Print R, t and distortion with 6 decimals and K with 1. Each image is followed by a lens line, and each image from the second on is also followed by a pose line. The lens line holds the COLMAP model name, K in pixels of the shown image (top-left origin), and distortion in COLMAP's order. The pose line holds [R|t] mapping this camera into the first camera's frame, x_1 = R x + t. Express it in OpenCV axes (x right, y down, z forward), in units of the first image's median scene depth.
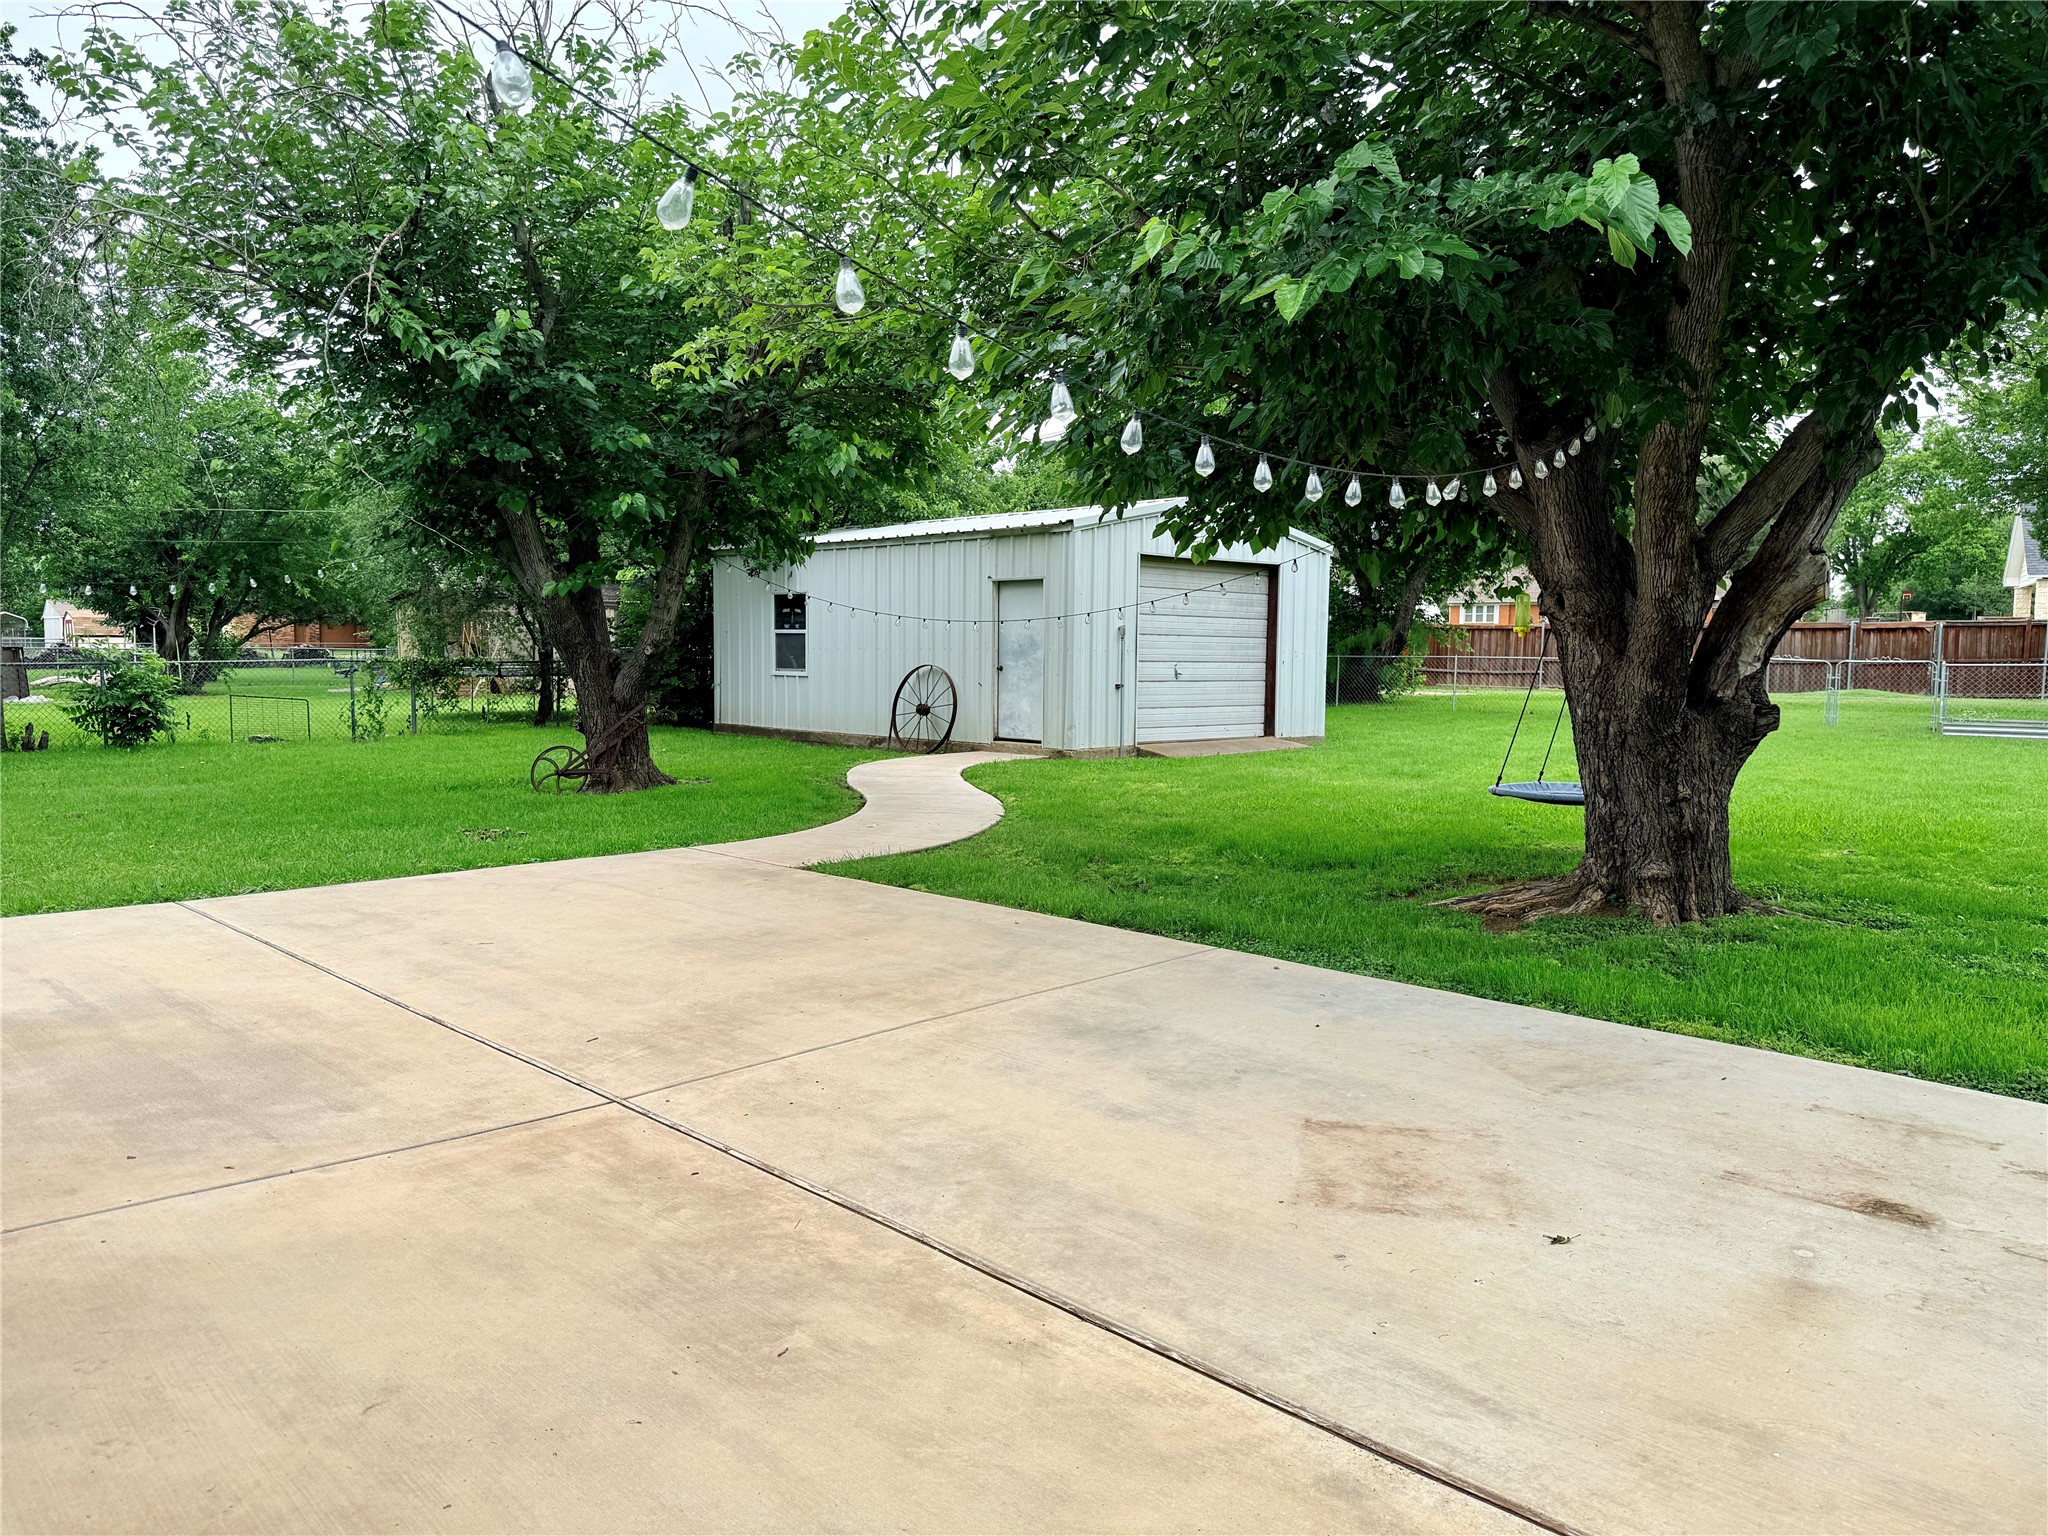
lens RADIAL K [[1448.7, 0, 1025.0], [0, 1448.7, 764.6], [0, 0, 1]] dist [0.009668, -0.014389]
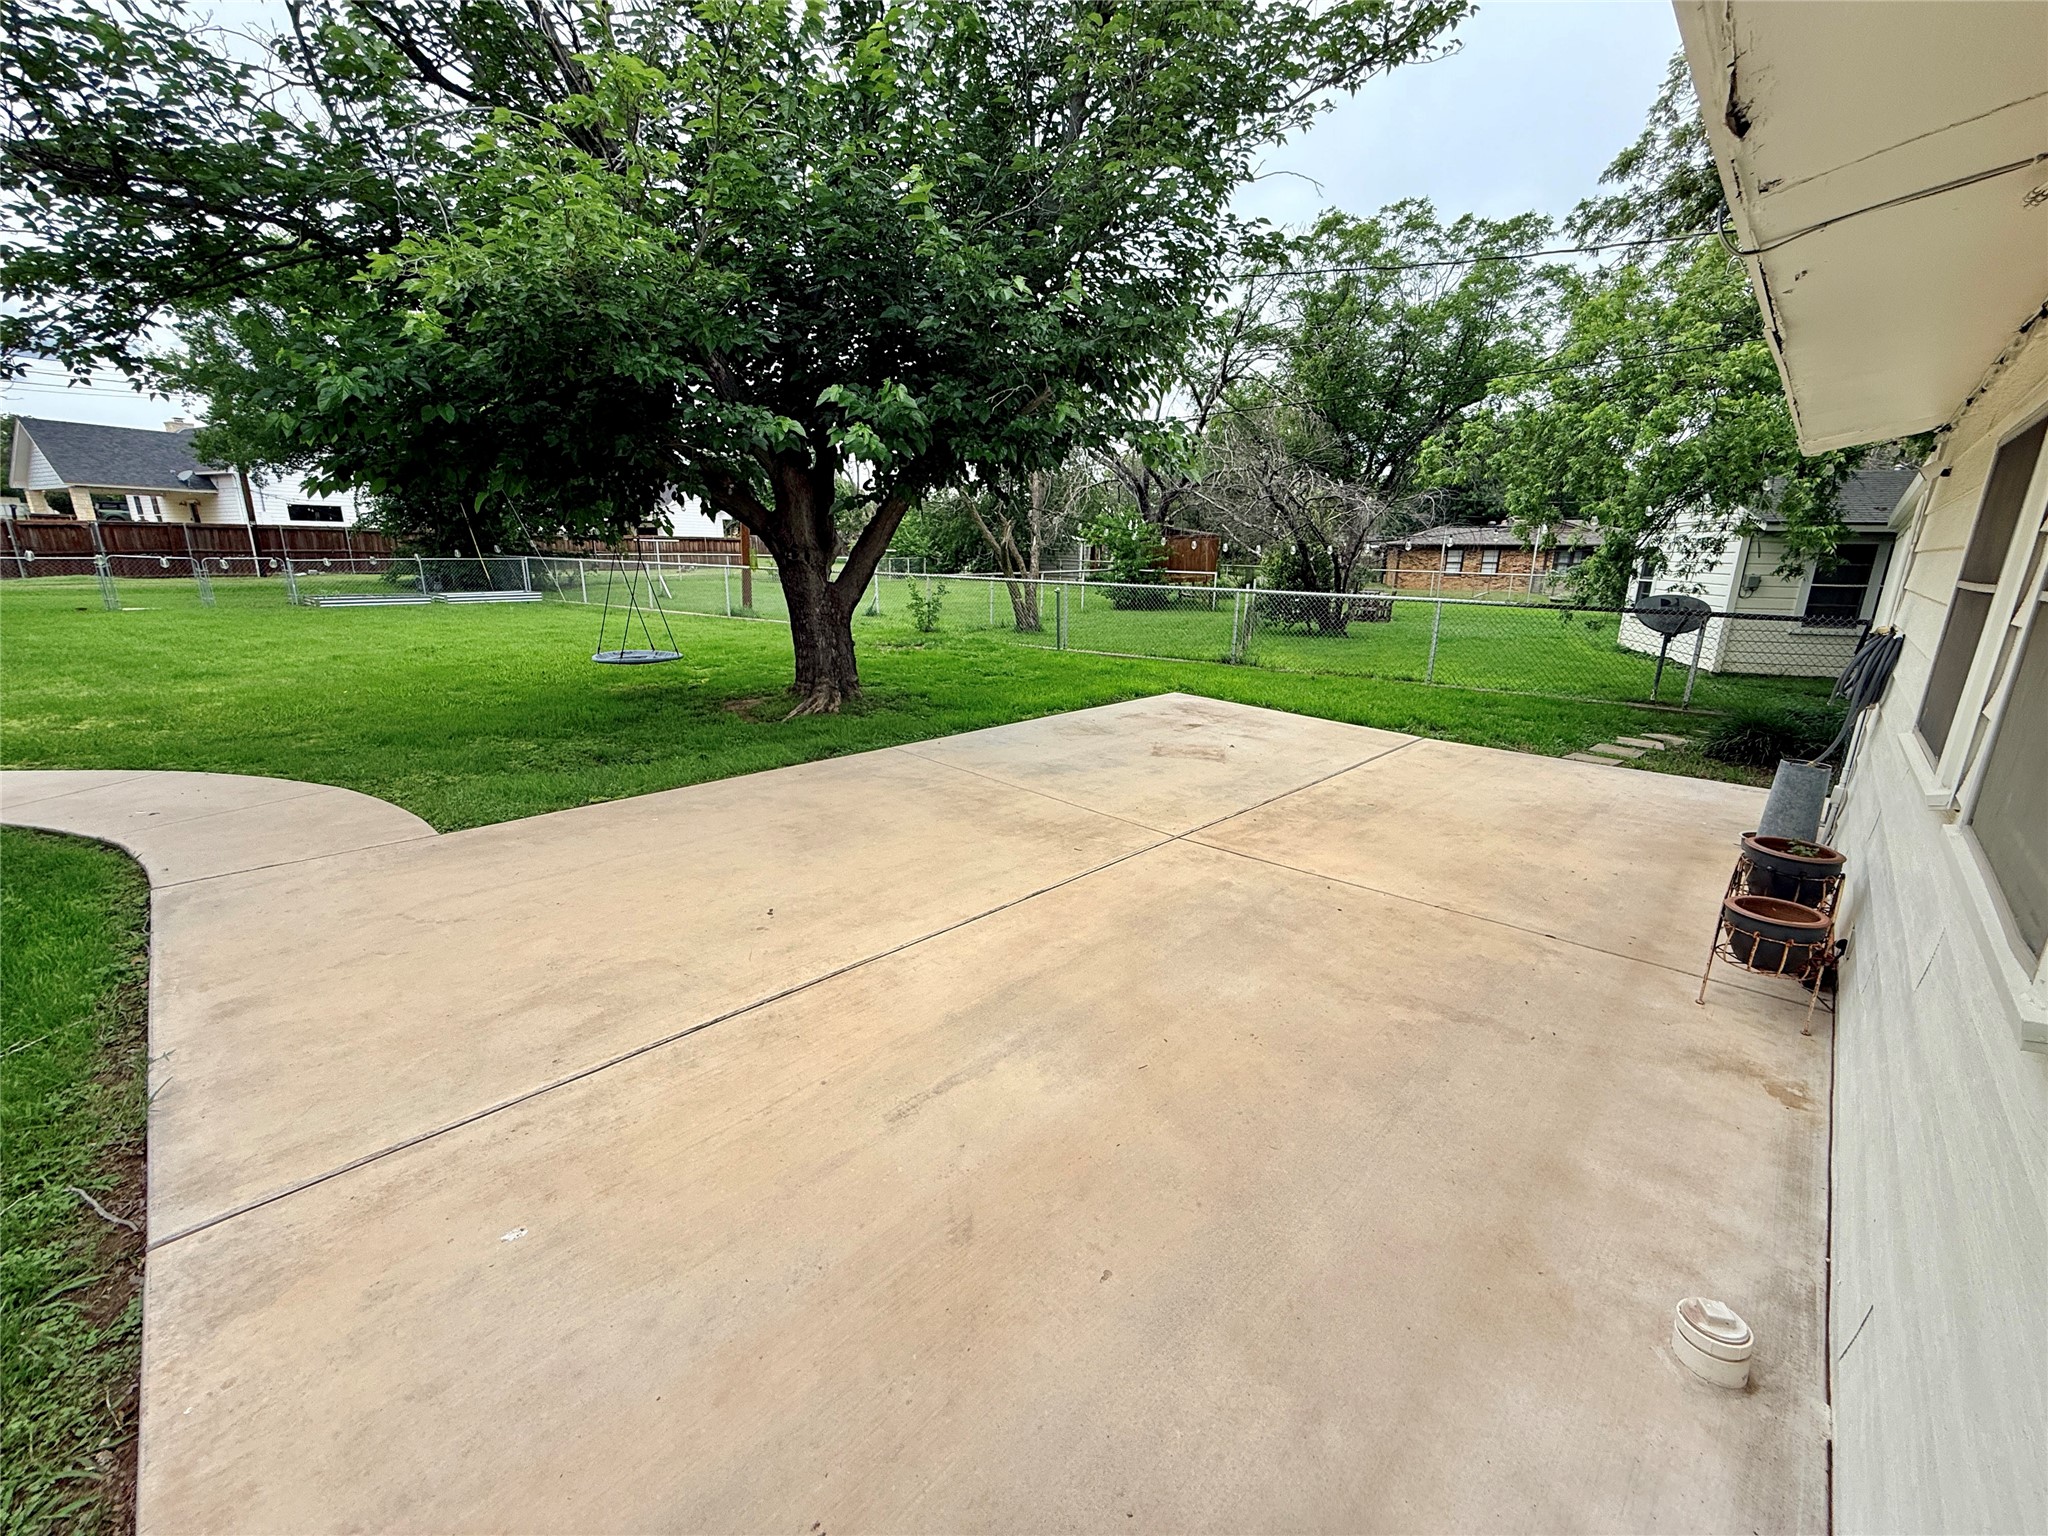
lens RADIAL K [[817.4, 0, 1034.5], [0, 817.4, 767.8], [0, 0, 1]] dist [0.003020, -0.001511]
pose [[-0.031129, -0.256936, 0.965927, -1.266471], [0.058868, 0.964246, 0.258386, -0.161589], [-0.997780, 0.064906, -0.014891, 1.122813]]
